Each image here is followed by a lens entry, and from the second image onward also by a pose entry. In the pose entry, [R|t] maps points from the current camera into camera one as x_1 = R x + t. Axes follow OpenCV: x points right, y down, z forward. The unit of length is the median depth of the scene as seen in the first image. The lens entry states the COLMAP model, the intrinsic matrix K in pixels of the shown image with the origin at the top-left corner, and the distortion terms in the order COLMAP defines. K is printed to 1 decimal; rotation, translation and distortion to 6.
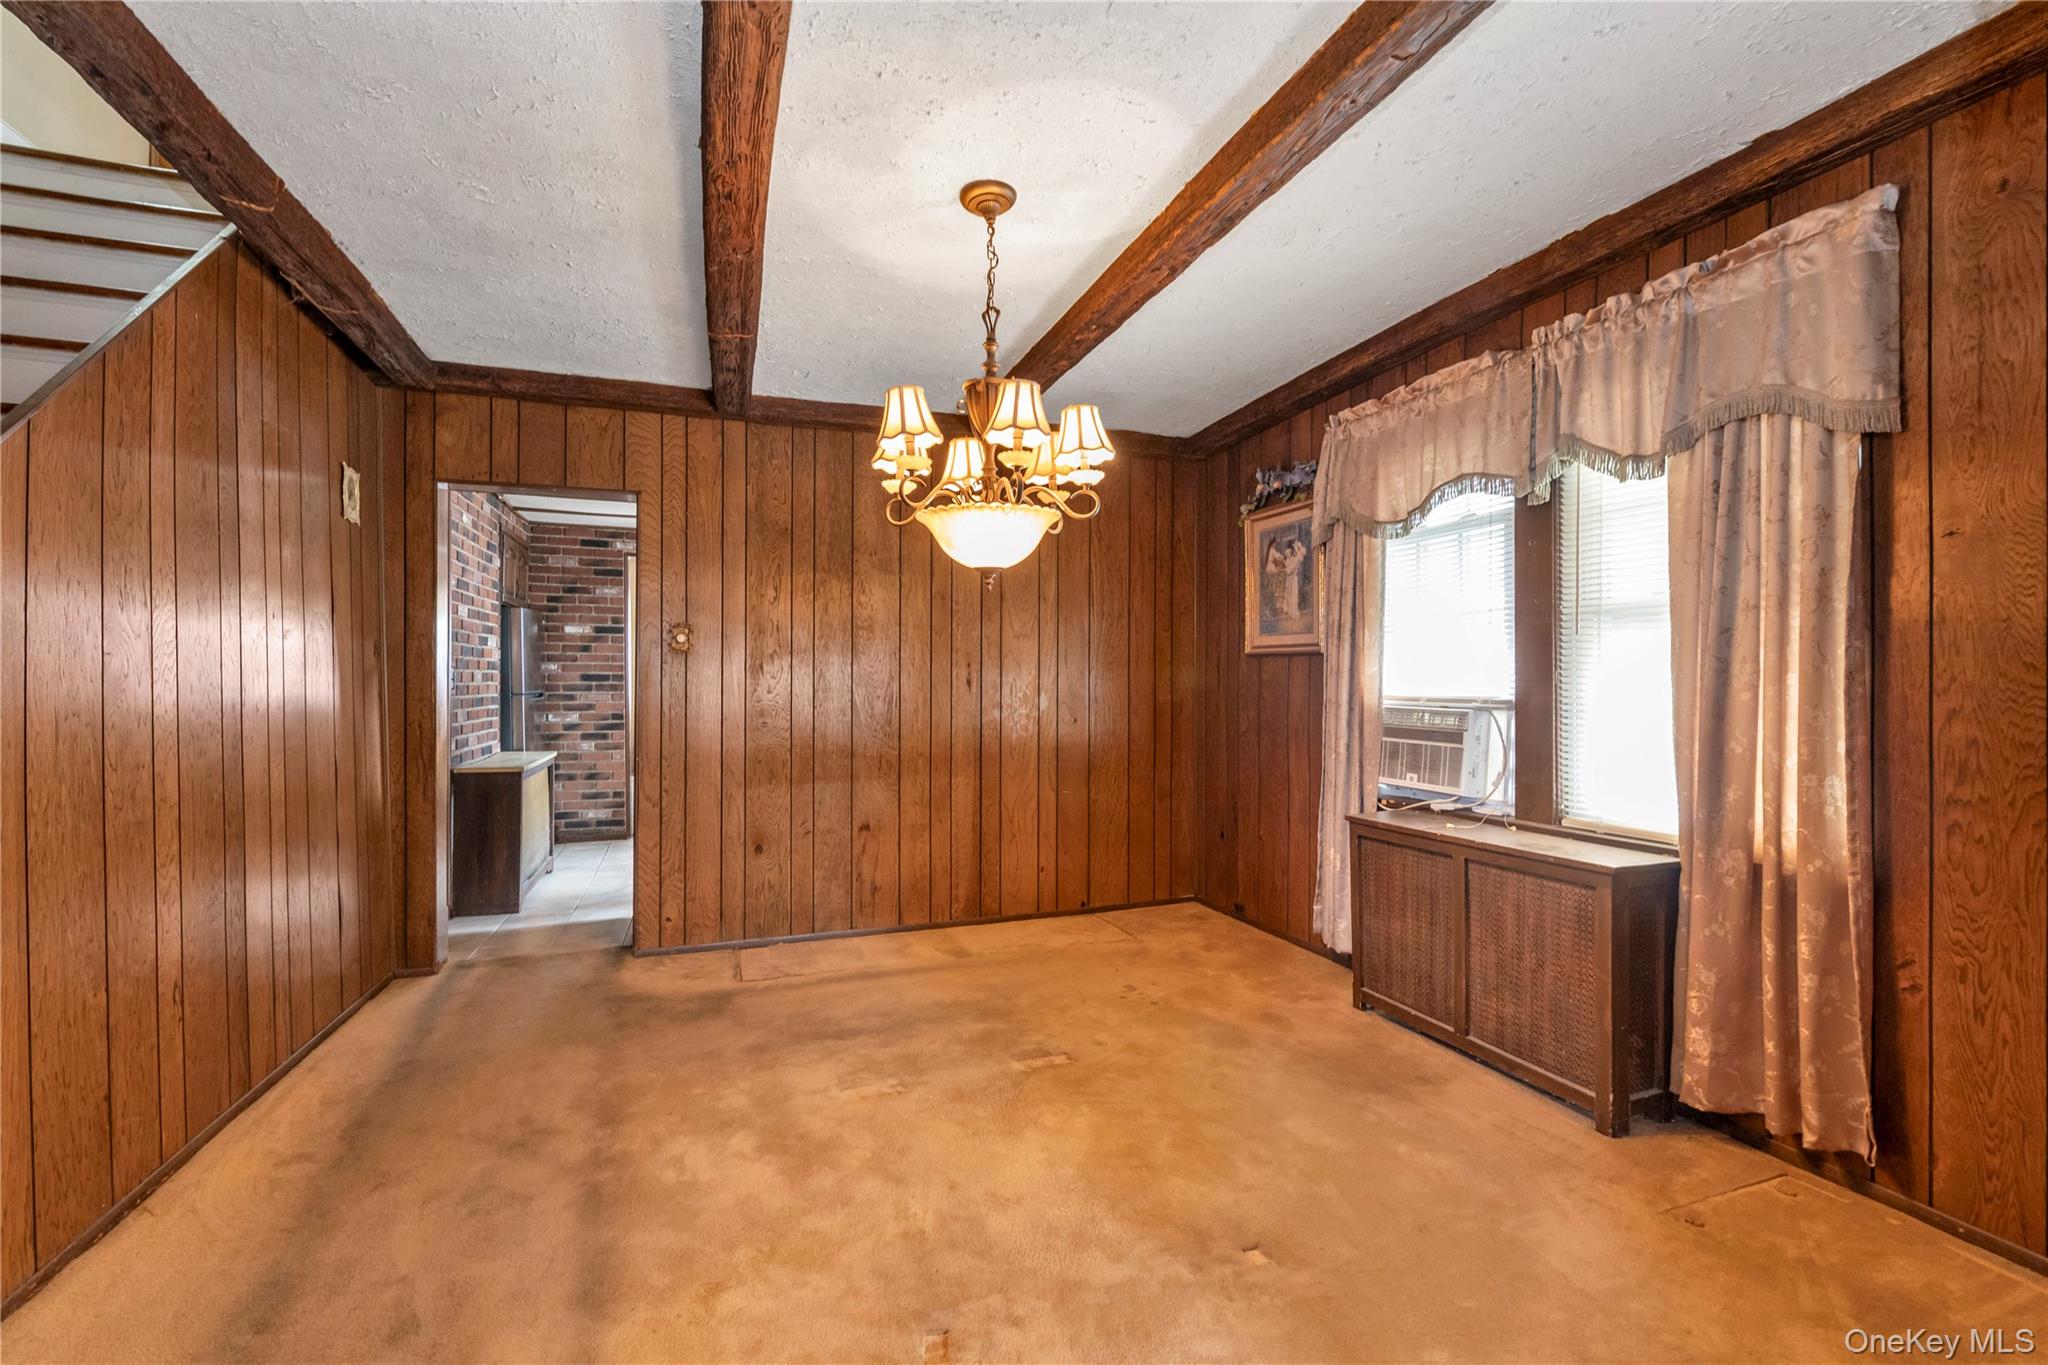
lens RADIAL K [[889.9, 0, 1028.4], [0, 889.9, 676.9], [0, 0, 1]] dist [0.001715, 0.000094]
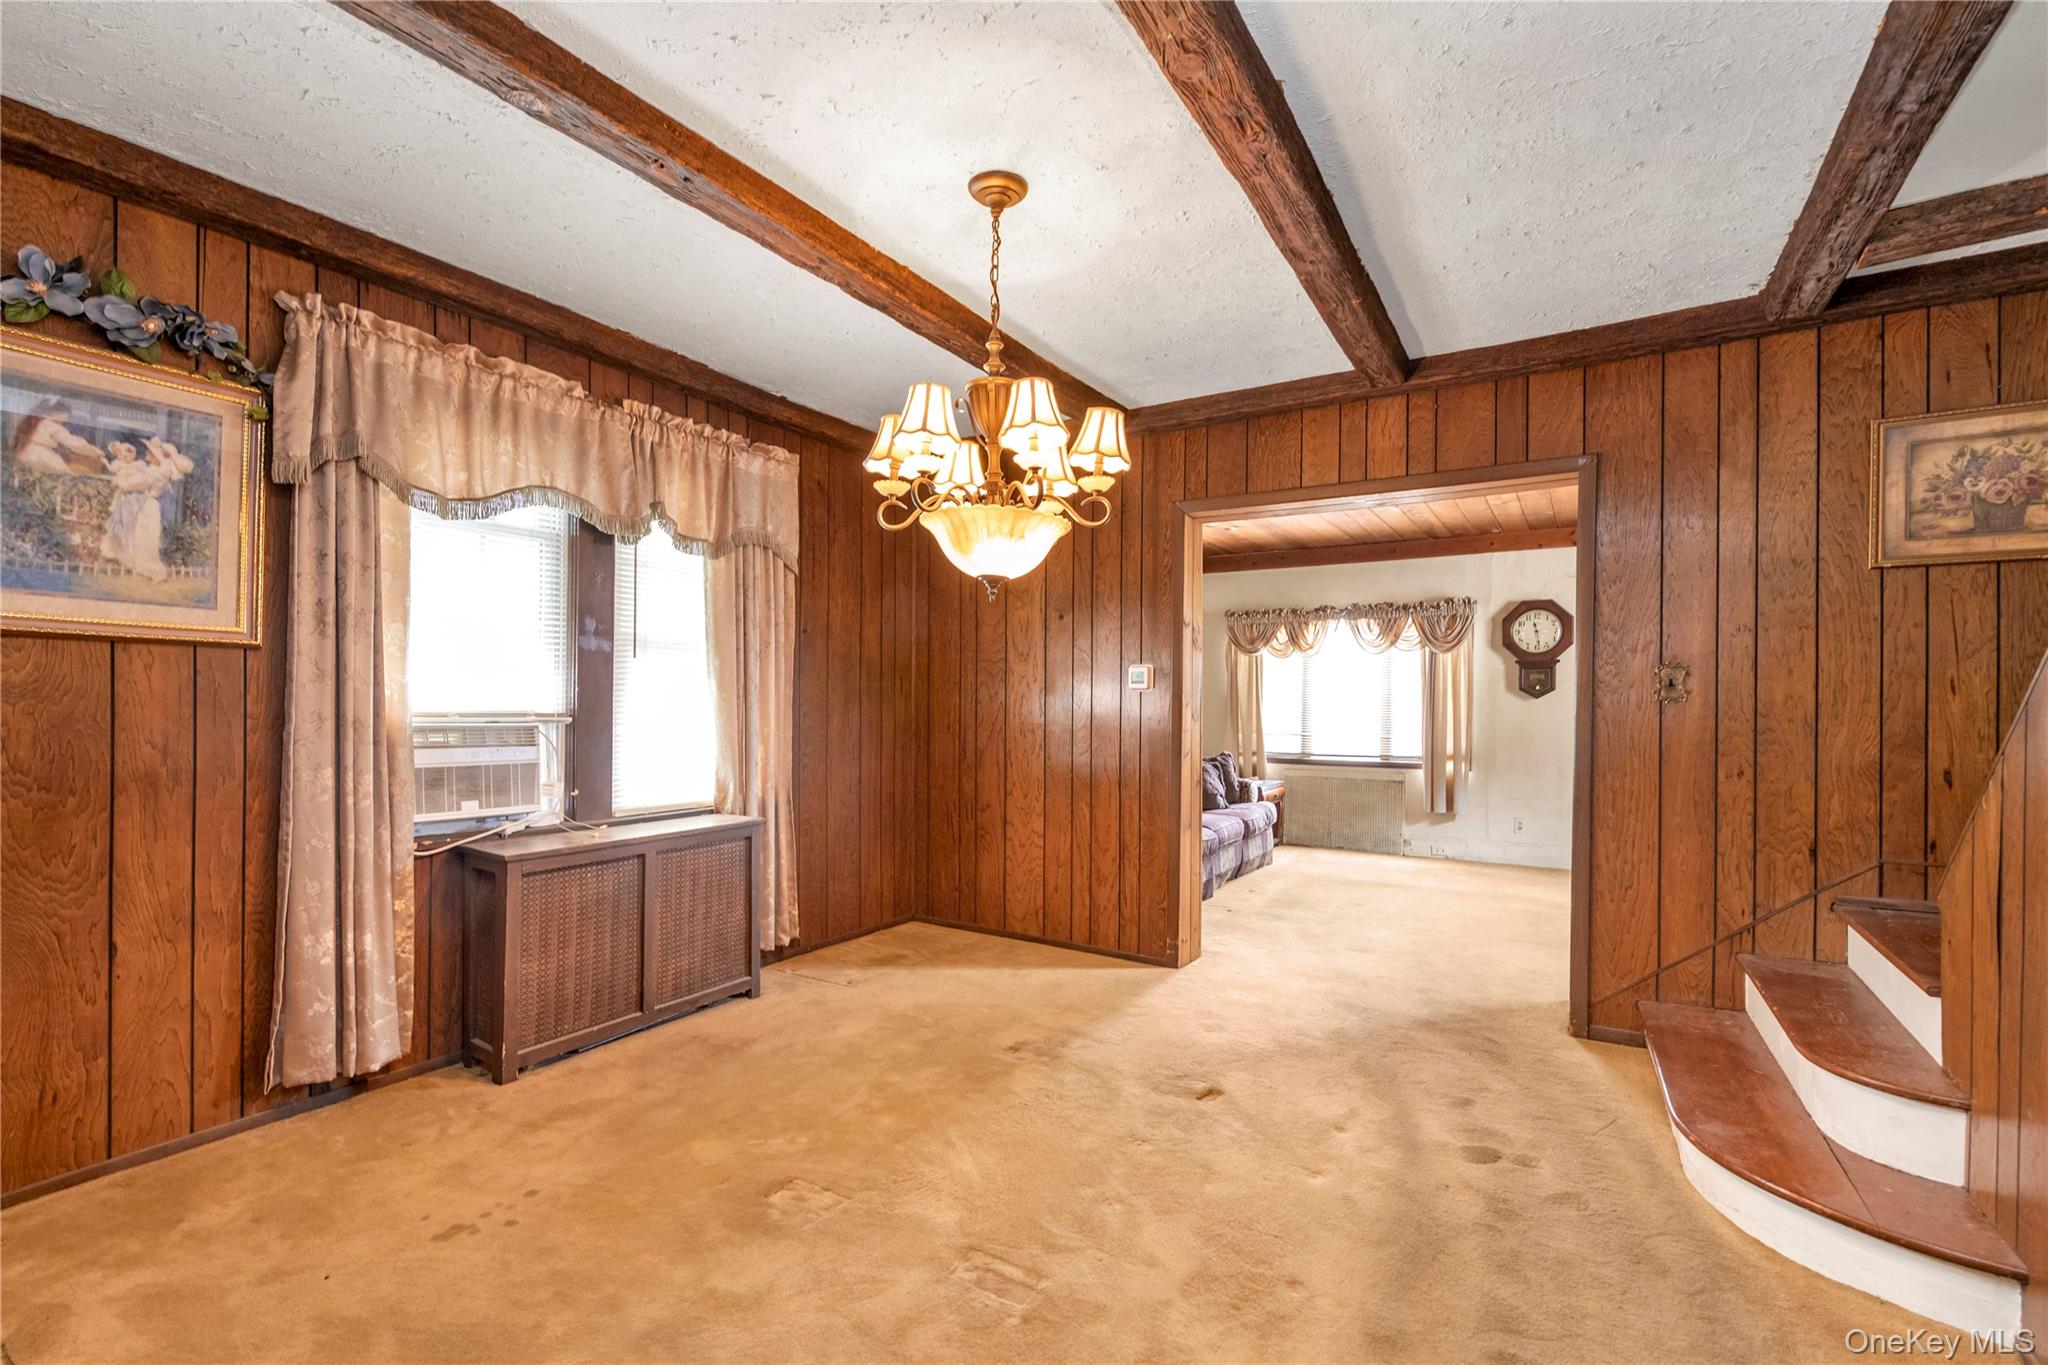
lens RADIAL K [[896.1, 0, 1033.6], [0, 896.1, 705.8], [0, 0, 1]] dist [0.000318, 0.000016]
pose [[-0.628793, -0.005693, 0.777552, -0.617510], [-0.012807, 0.999913, -0.003036, 0.012365], [-0.777467, -0.011867, -0.628812, 1.182691]]
